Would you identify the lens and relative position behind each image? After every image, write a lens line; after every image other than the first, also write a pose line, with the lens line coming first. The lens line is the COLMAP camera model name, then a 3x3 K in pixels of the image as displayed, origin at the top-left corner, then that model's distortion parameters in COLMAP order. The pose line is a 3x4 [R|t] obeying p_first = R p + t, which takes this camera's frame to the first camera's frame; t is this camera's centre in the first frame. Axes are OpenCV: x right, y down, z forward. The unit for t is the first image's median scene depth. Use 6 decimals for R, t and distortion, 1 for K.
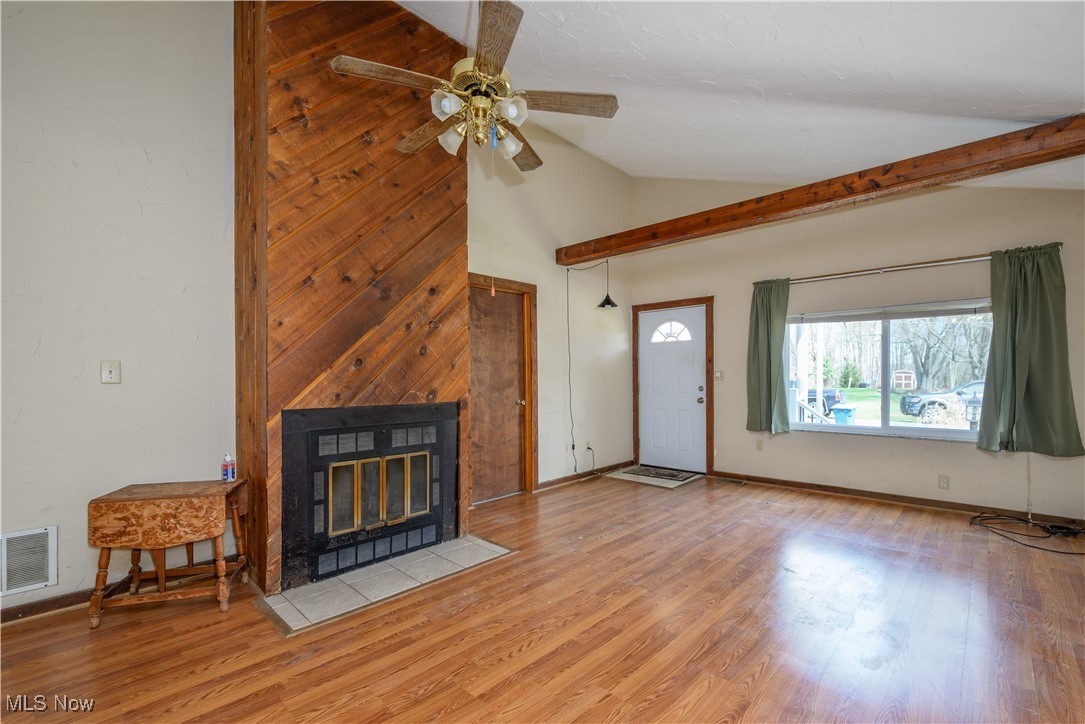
lens RADIAL K [[468.3, 0, 545.7], [0, 468.3, 376.6], [0, 0, 1]] dist [0.009035, 0.002010]
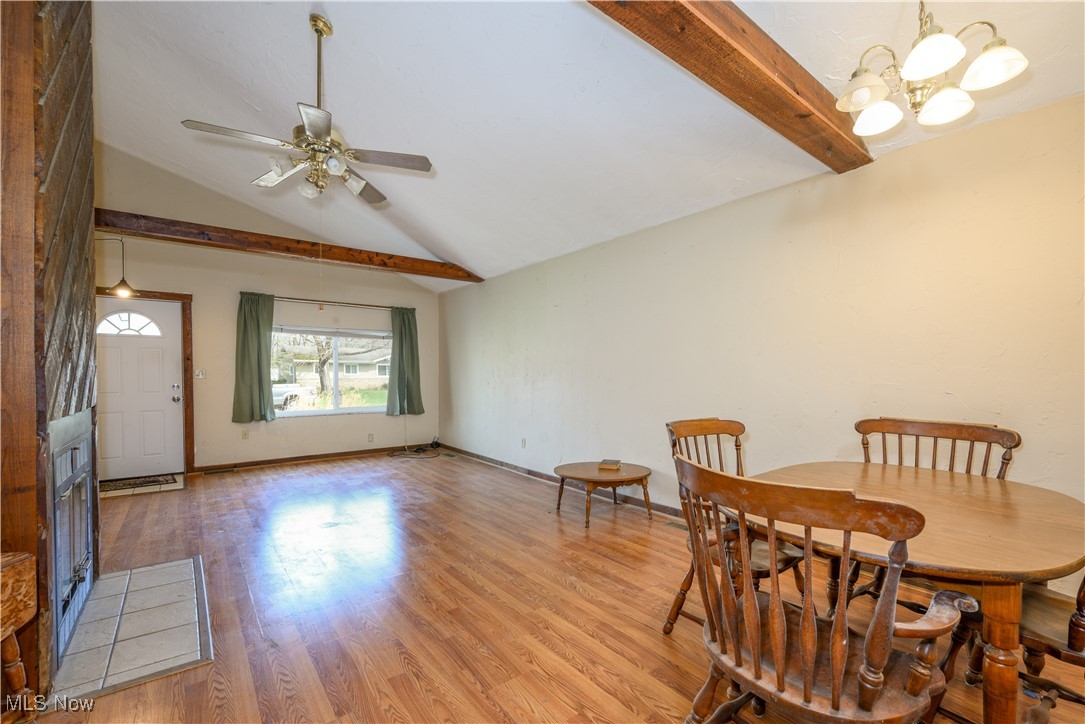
lens RADIAL K [[468.3, 0, 549.4], [0, 468.3, 371.4], [0, 0, 1]] dist [0.009035, 0.002010]
pose [[0.157442, 0.007137, 0.987502, -0.758803], [-0.000454, 0.999974, -0.007155, -0.000396], [-0.987528, 0.000679, 0.157442, 0.116194]]
